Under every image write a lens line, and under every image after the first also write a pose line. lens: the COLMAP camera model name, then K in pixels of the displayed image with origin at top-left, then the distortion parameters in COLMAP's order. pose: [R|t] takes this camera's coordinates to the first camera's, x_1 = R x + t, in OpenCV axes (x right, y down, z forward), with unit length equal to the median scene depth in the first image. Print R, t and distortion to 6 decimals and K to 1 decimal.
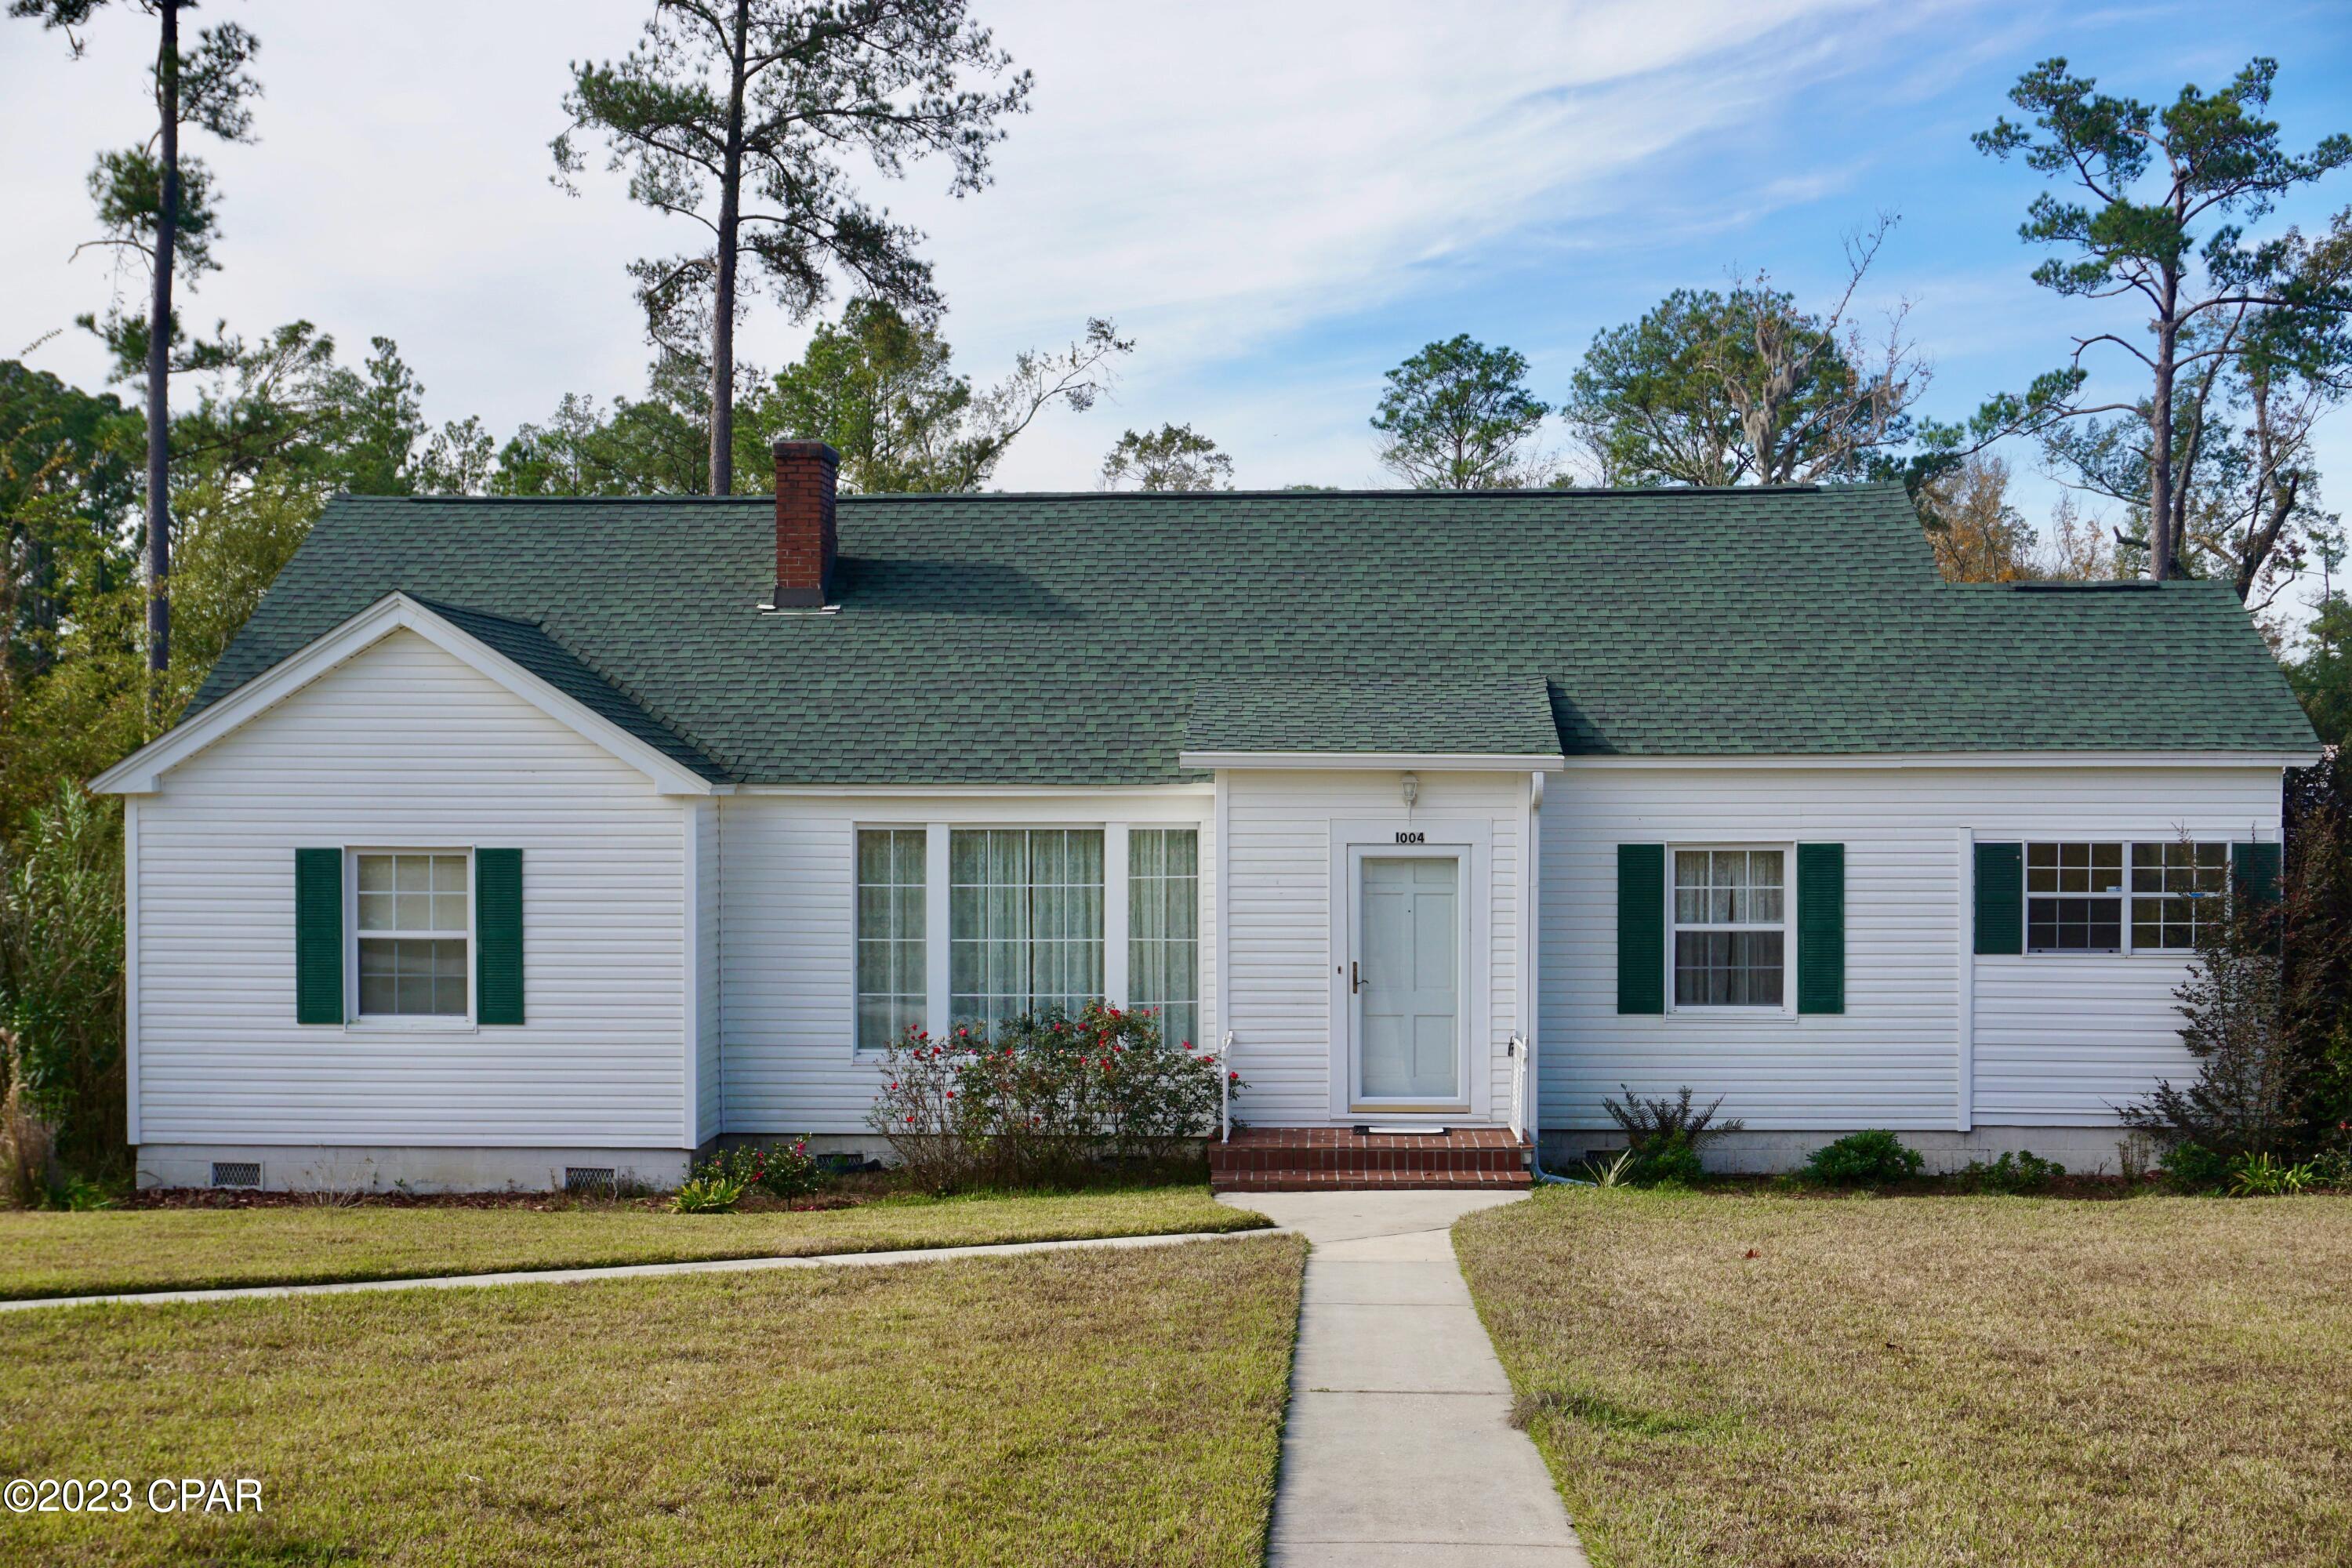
lens RADIAL K [[2750.6, 0, 1139.0], [0, 2750.6, 892.7], [0, 0, 1]] dist [0.026485, 0.000000]
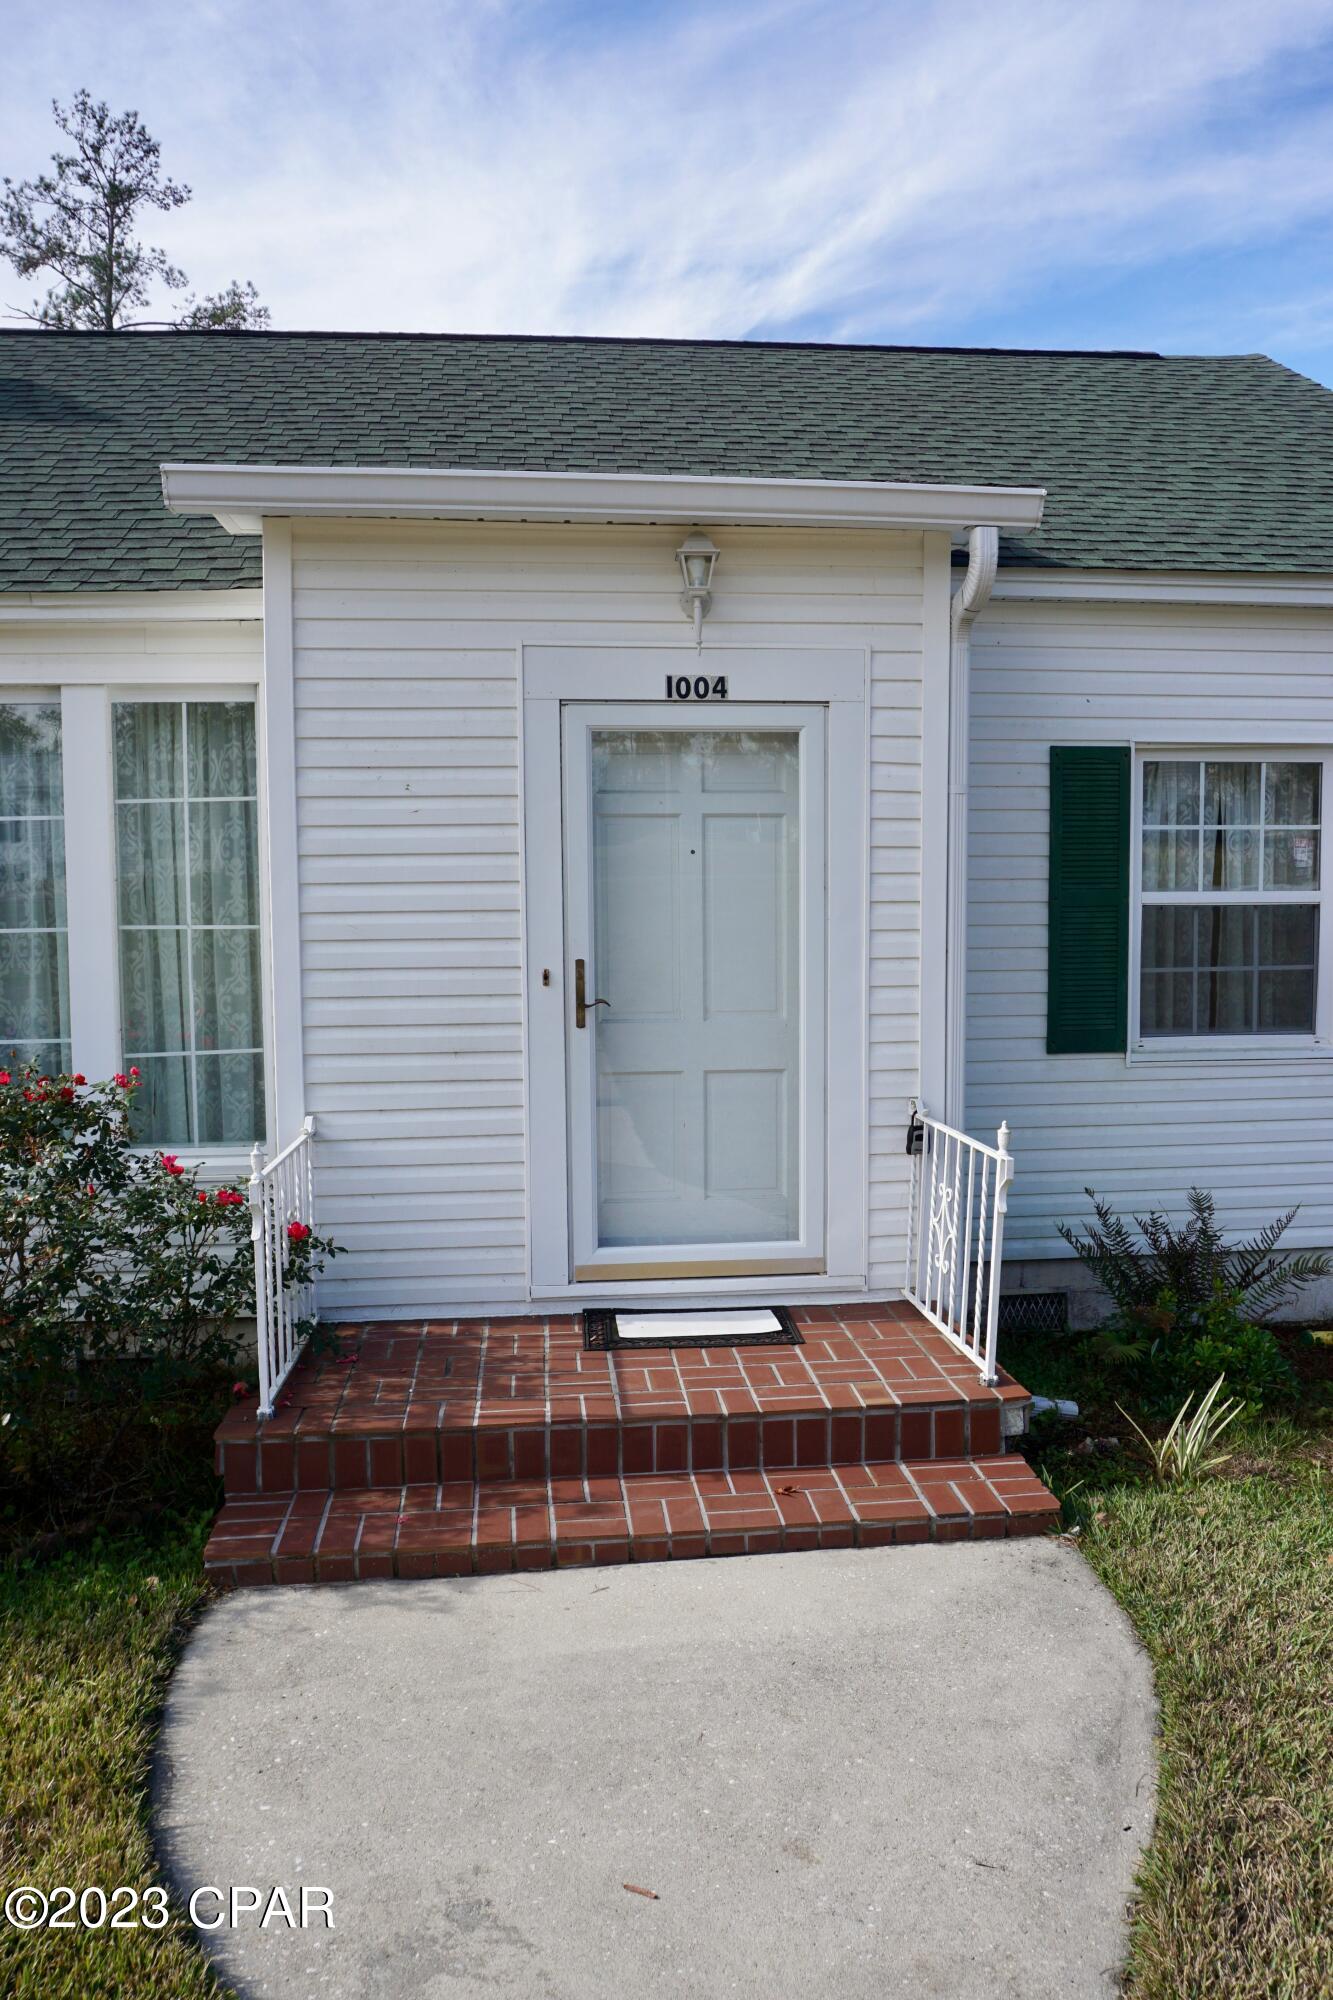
lens RADIAL K [[1406.3, 0, 653.5], [0, 1406.3, 1001.8], [0, 0, 1]] dist [-0.026364, 0.005295]
pose [[0.987855, -0.017119, 0.154431, 0.052285], [0.013316, 0.999583, 0.025627, 0.025223], [-0.154806, -0.023260, 0.987671, 0.739470]]
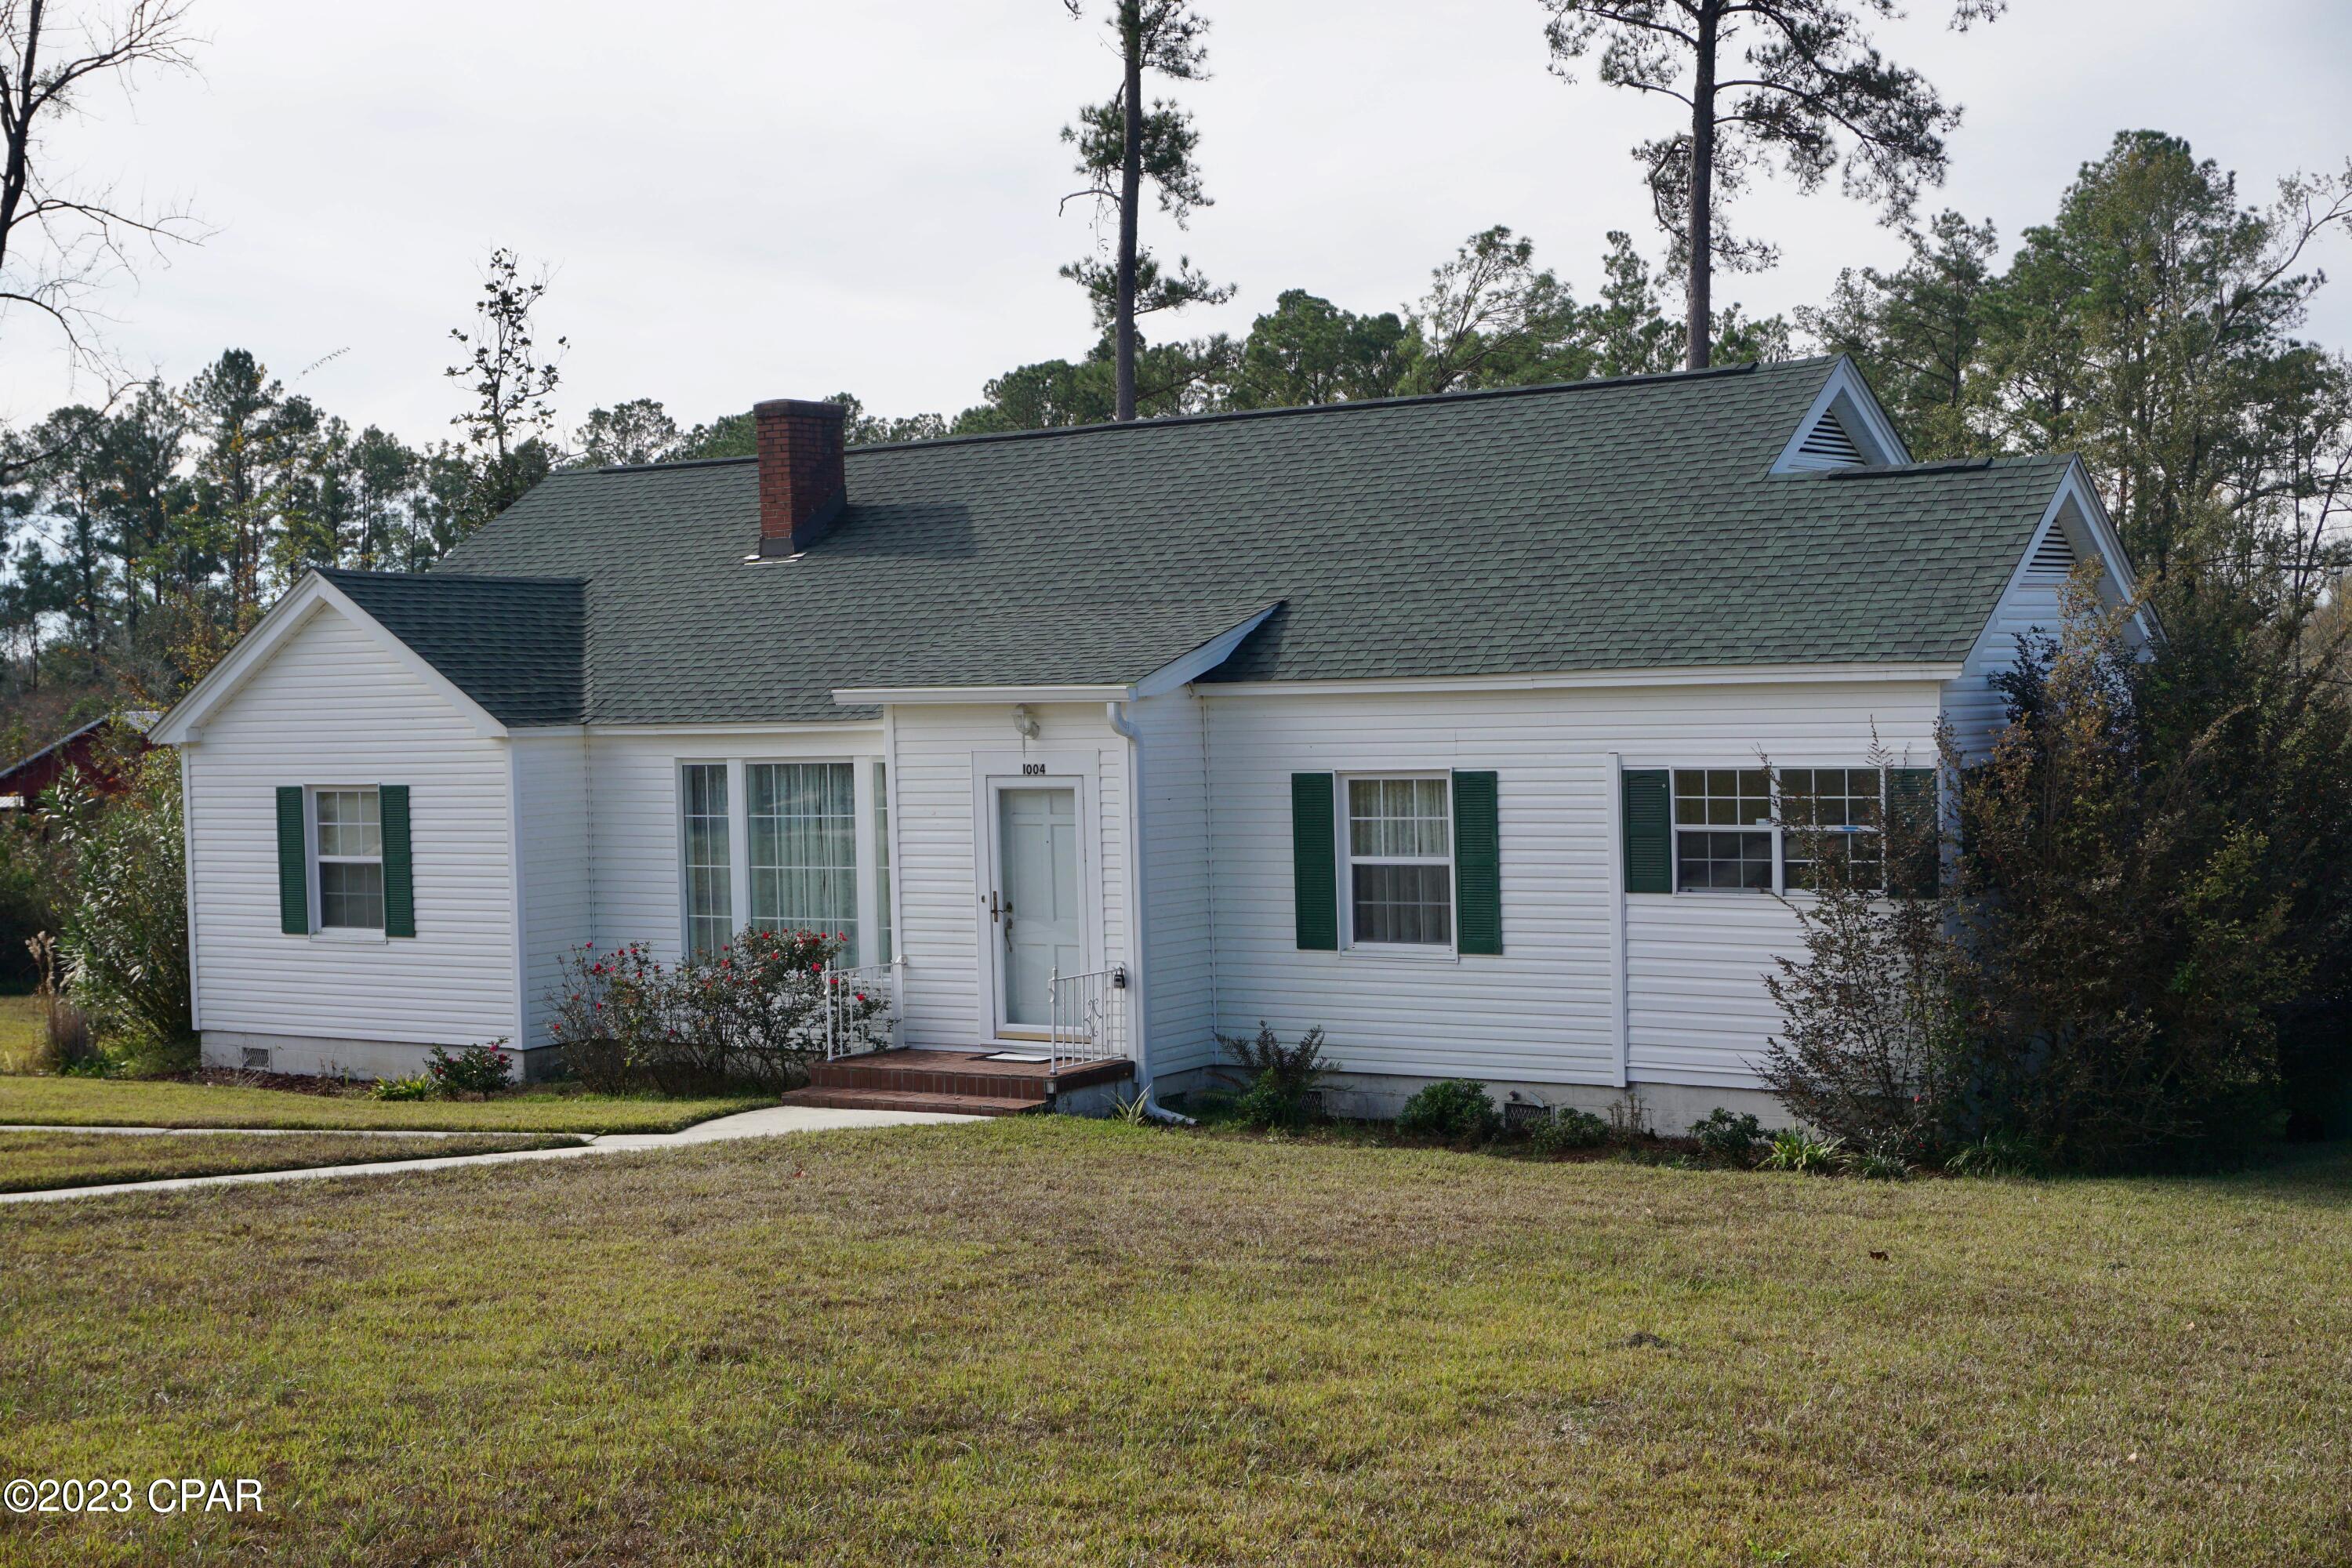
lens RADIAL K [[3055.0, 0, 1133.1], [0, 3055.0, 893.7], [0, 0, 1]] dist [0.005853, 0.000000]
pose [[0.857488, 0.012236, -0.514358, 0.681375], [0.000996, 0.999676, 0.025441, -0.002950], [0.514503, -0.022328, 0.857198, 0.053329]]
